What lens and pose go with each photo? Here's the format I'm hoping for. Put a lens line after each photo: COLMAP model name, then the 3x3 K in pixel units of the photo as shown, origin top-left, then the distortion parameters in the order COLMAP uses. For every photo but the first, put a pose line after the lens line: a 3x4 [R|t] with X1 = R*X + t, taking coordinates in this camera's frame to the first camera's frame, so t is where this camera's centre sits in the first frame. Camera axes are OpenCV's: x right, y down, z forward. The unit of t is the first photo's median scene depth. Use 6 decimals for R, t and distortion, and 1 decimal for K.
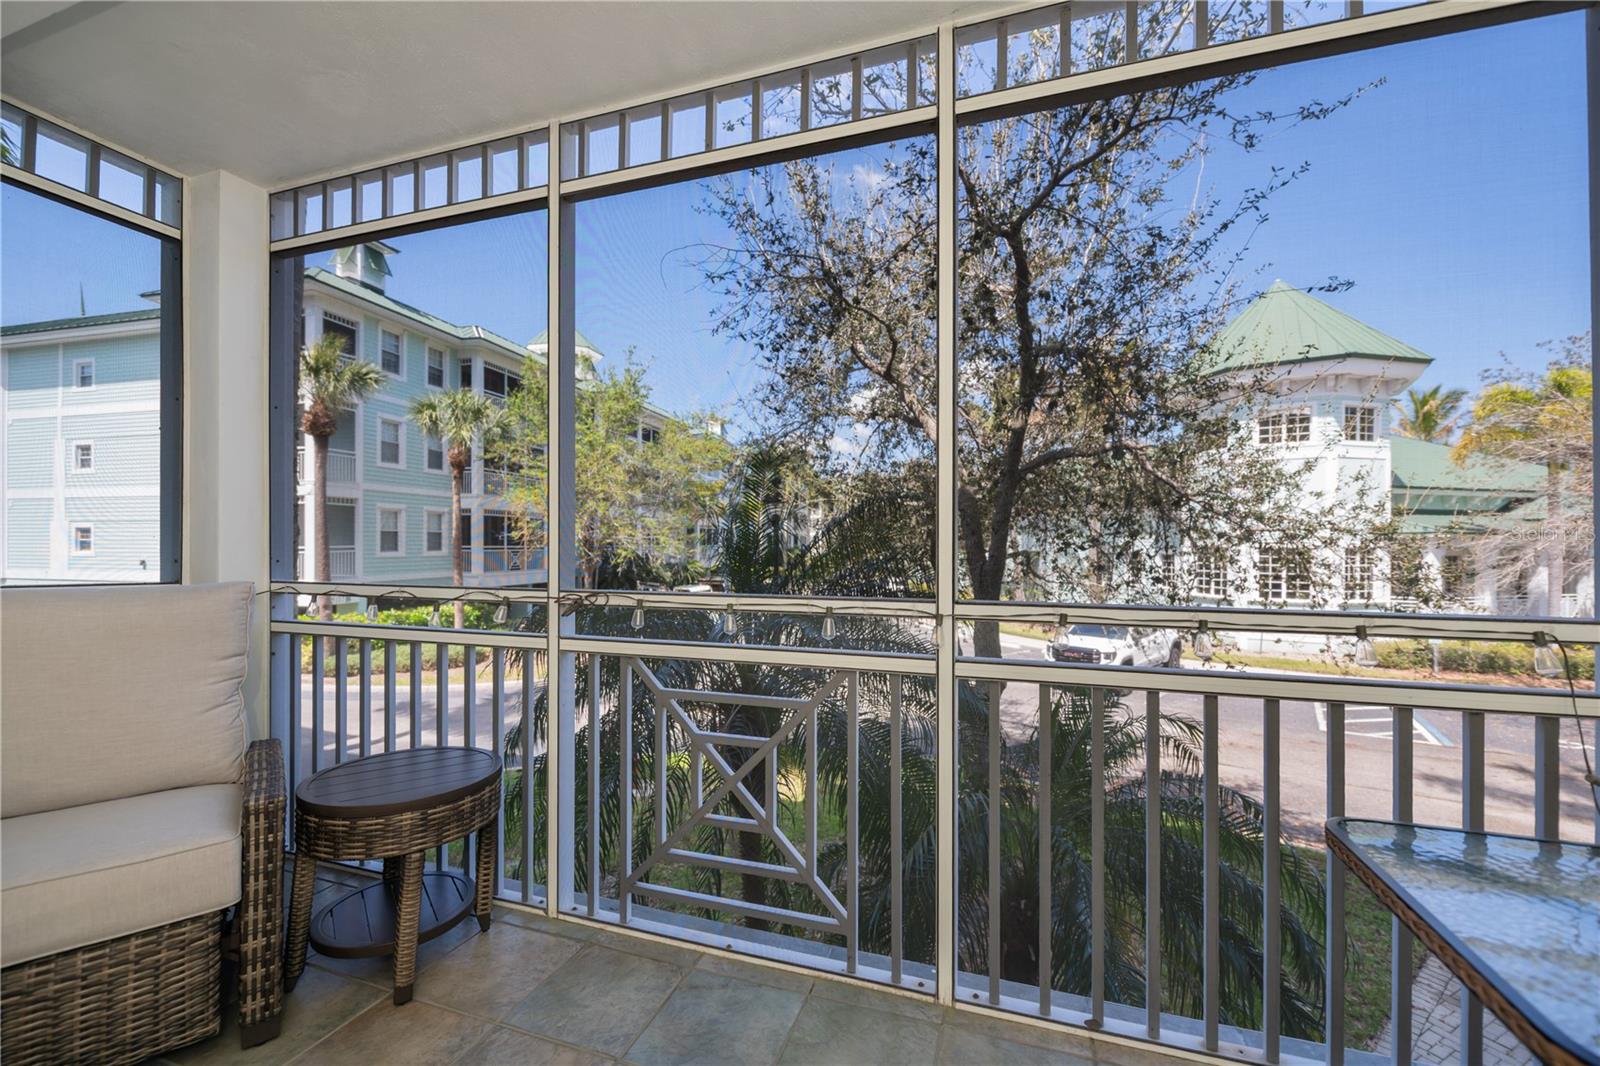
lens RADIAL K [[640.7, 0, 806.6], [0, 640.7, 541.4], [0, 0, 1]] dist [0.001453, -0.002454]
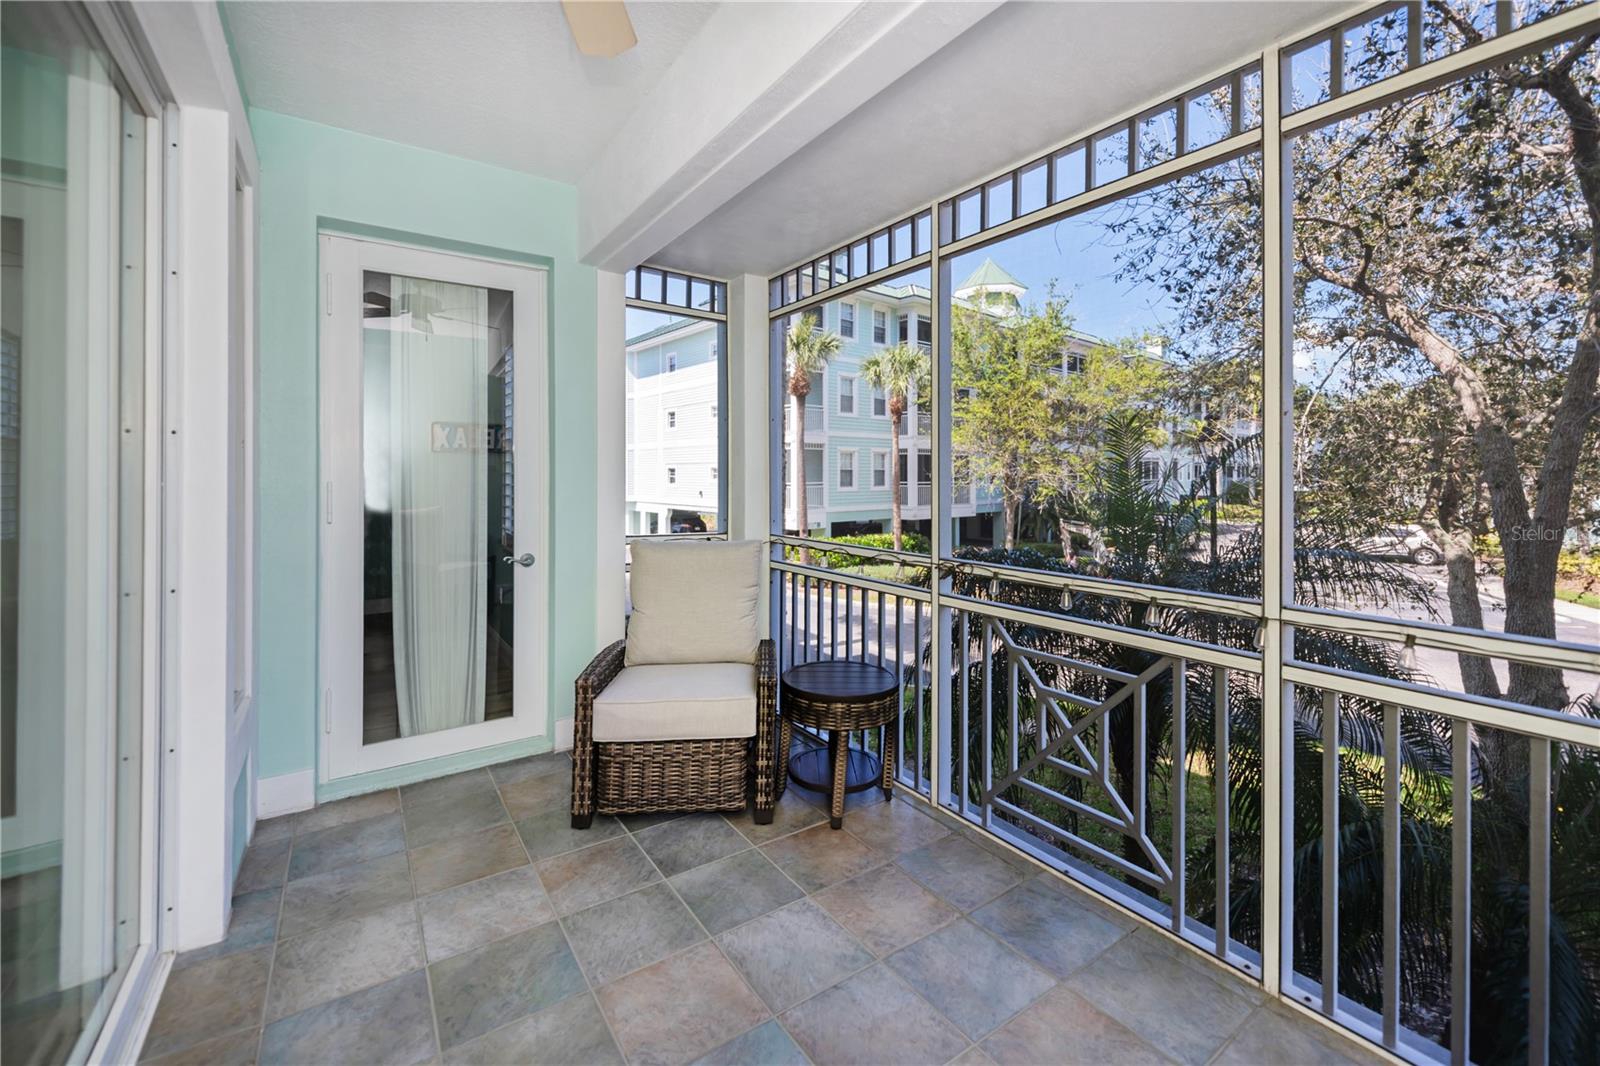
lens RADIAL K [[640.7, 0, 821.7], [0, 640.7, 472.5], [0, 0, 1]] dist [0.001453, -0.002454]
pose [[0.816149, -0.005891, -0.577811, 0.175453], [0.001728, 0.999968, -0.007754, -0.088538], [0.577839, 0.005330, 0.816134, -0.209202]]
